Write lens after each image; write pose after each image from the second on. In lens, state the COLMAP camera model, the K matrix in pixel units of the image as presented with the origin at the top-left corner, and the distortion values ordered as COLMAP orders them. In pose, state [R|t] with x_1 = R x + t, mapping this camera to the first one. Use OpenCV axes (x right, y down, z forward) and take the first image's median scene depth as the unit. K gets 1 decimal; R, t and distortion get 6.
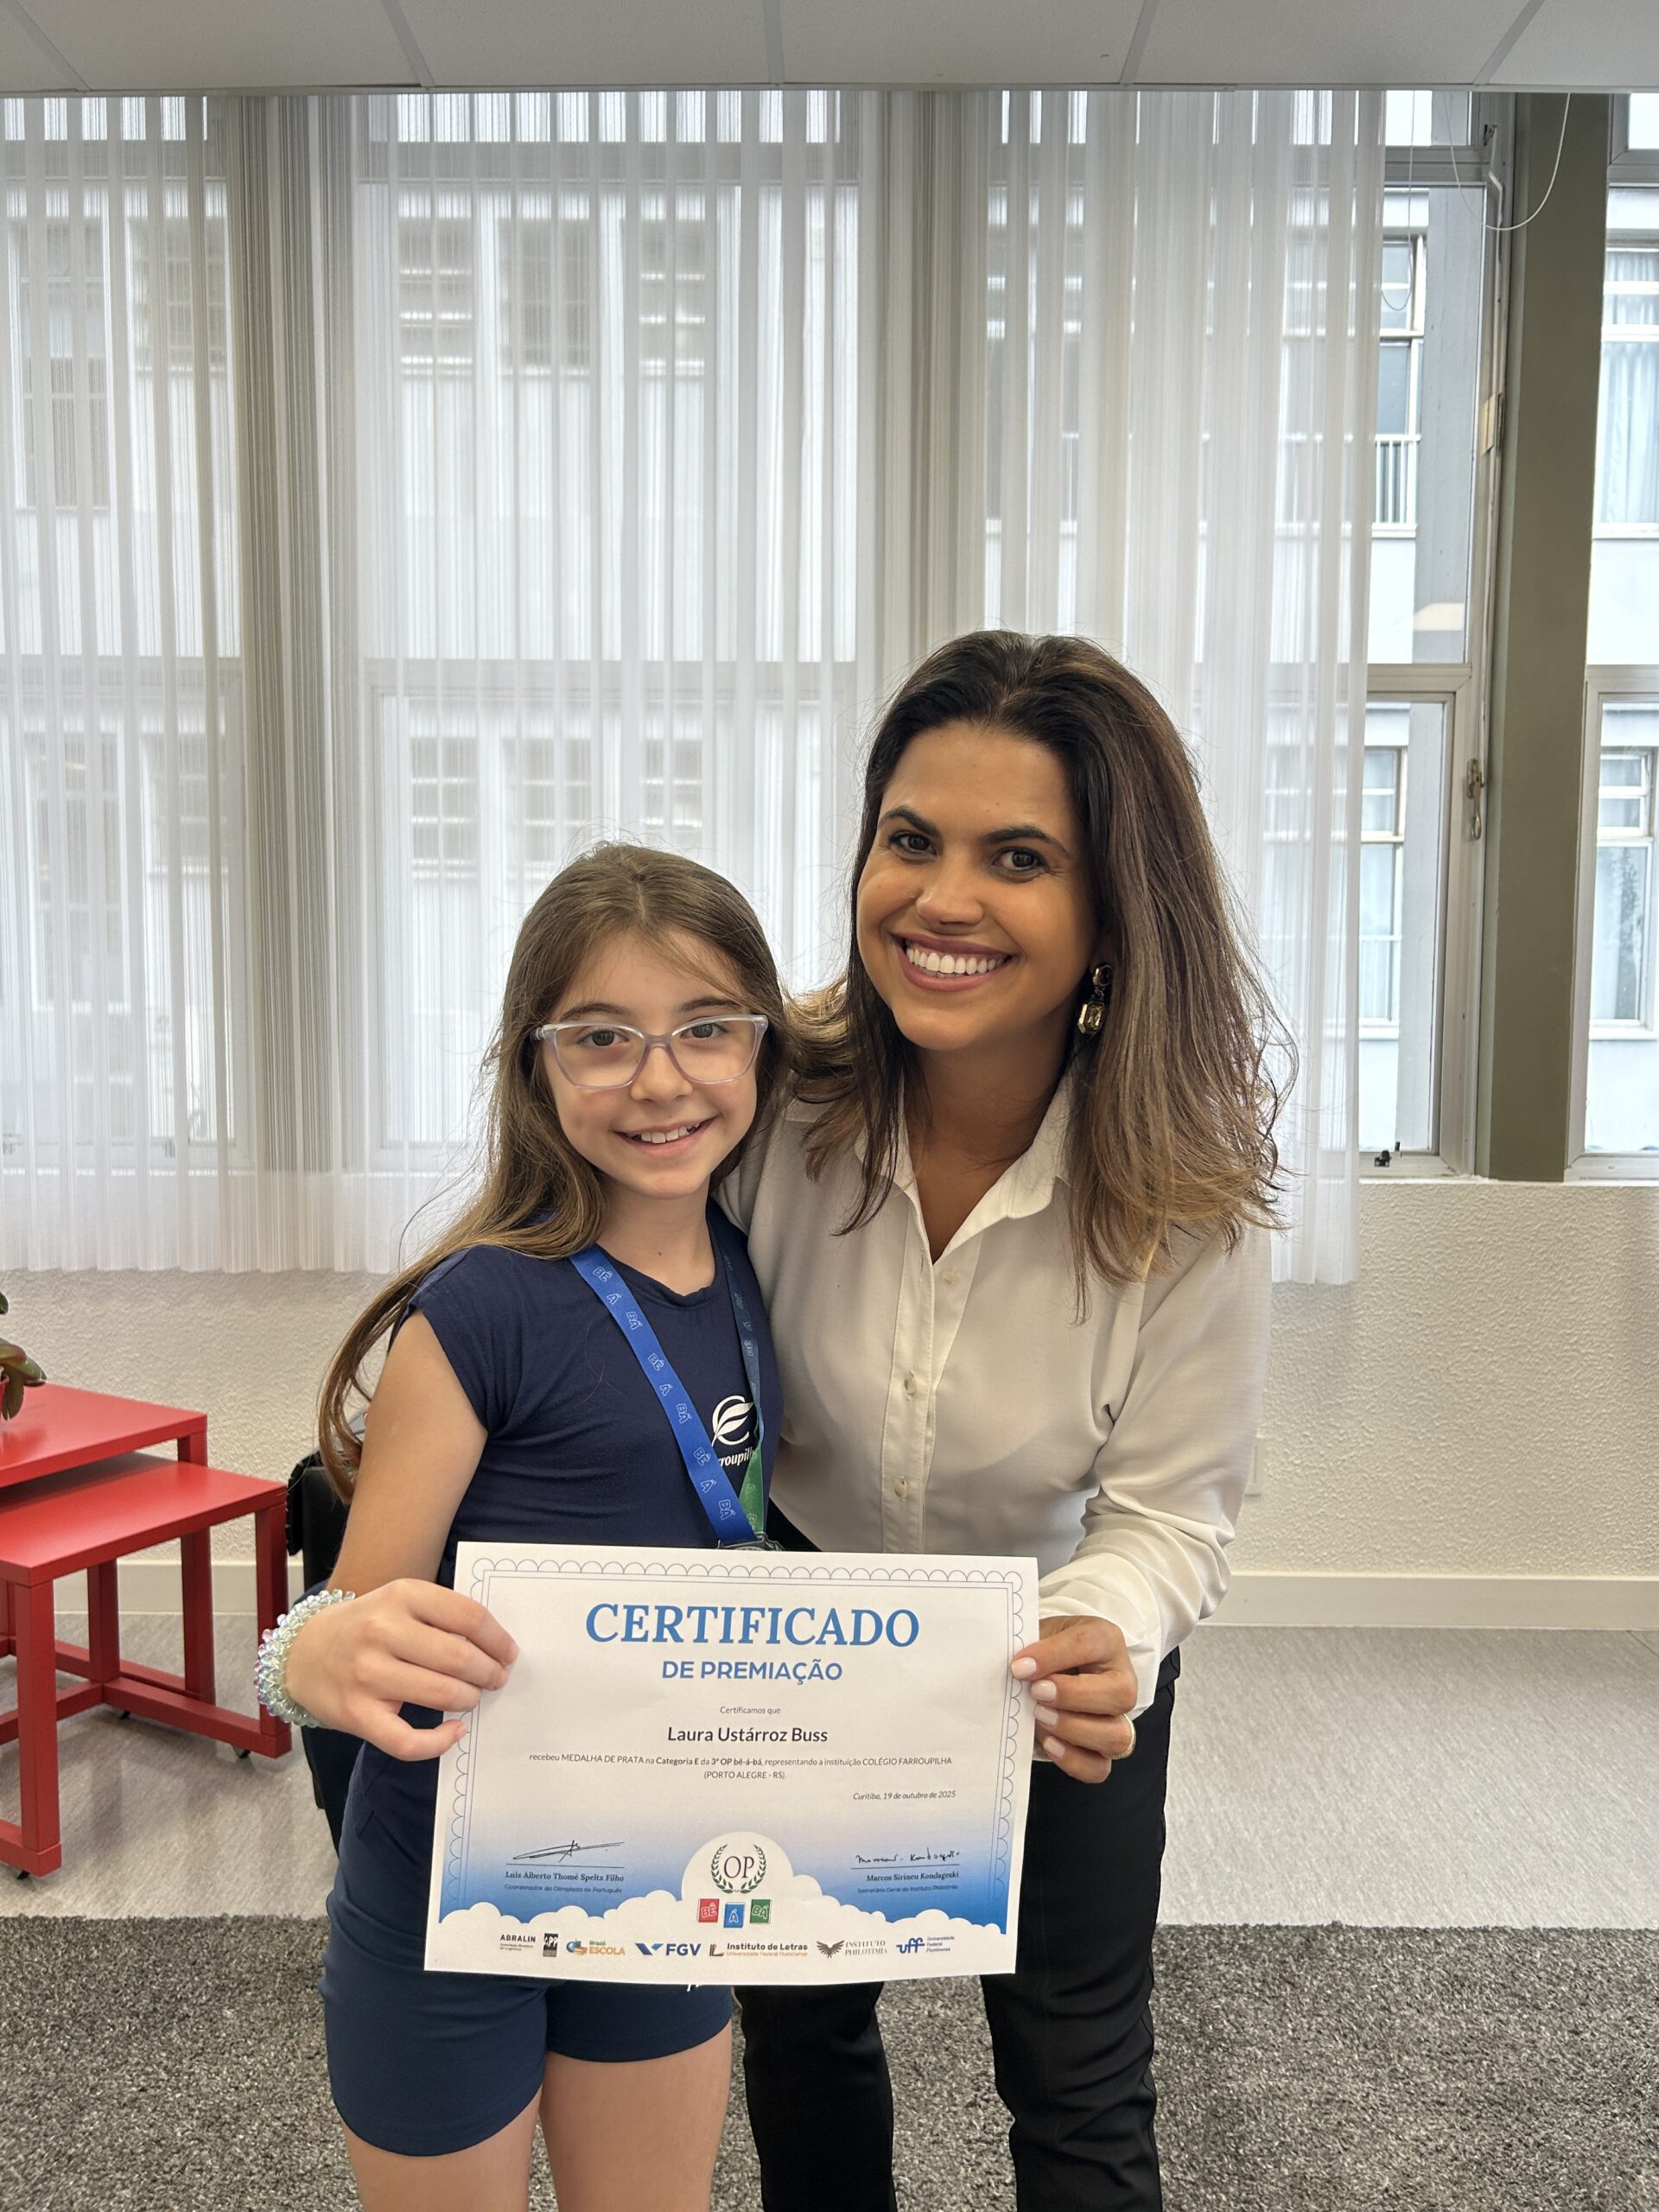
lens RADIAL K [[1669.5, 0, 838.0], [0, 1669.5, 1119.2], [0, 0, 1]] dist [-0.001455, 0.000419]
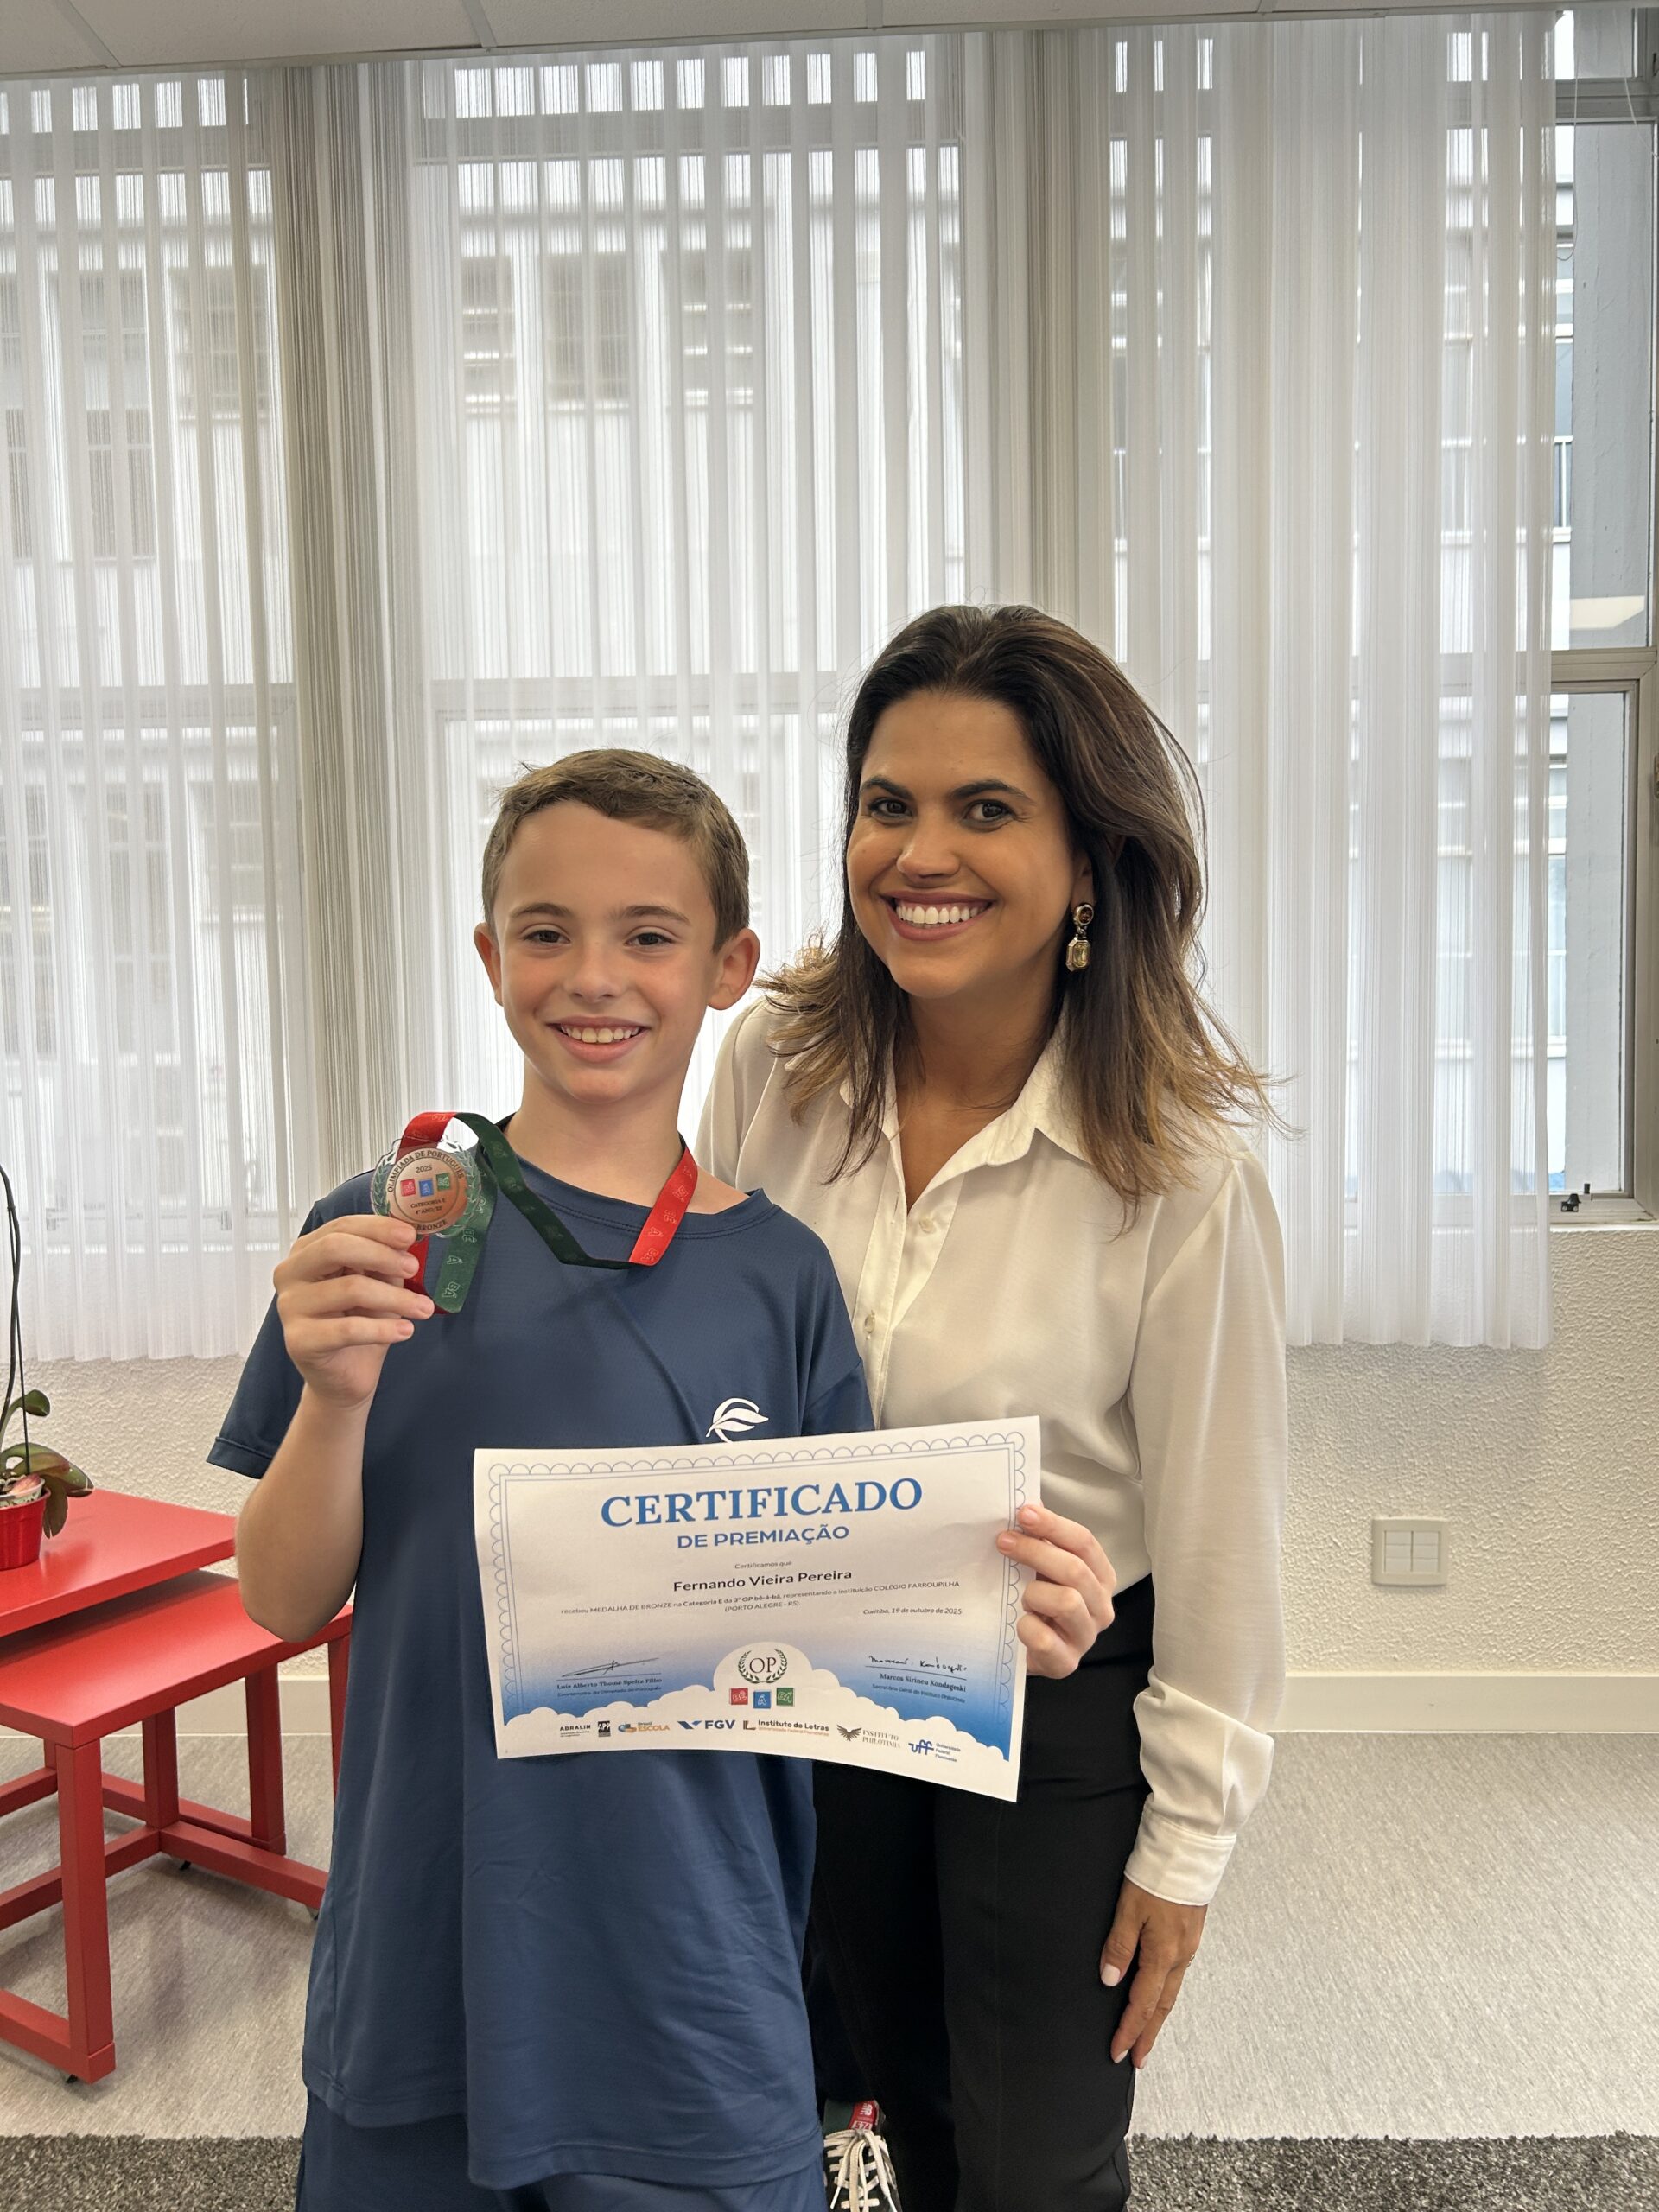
lens RADIAL K [[1659.0, 0, 829.5], [0, 1659.0, 1106.0], [0, 0, 1]] dist [0.005462, -0.010146]
pose [[0.999332, -0.023627, -0.027893, -0.048435], [0.022941, 0.999433, -0.024661, -0.017189], [0.028460, 0.024005, 0.999307, 0.112456]]
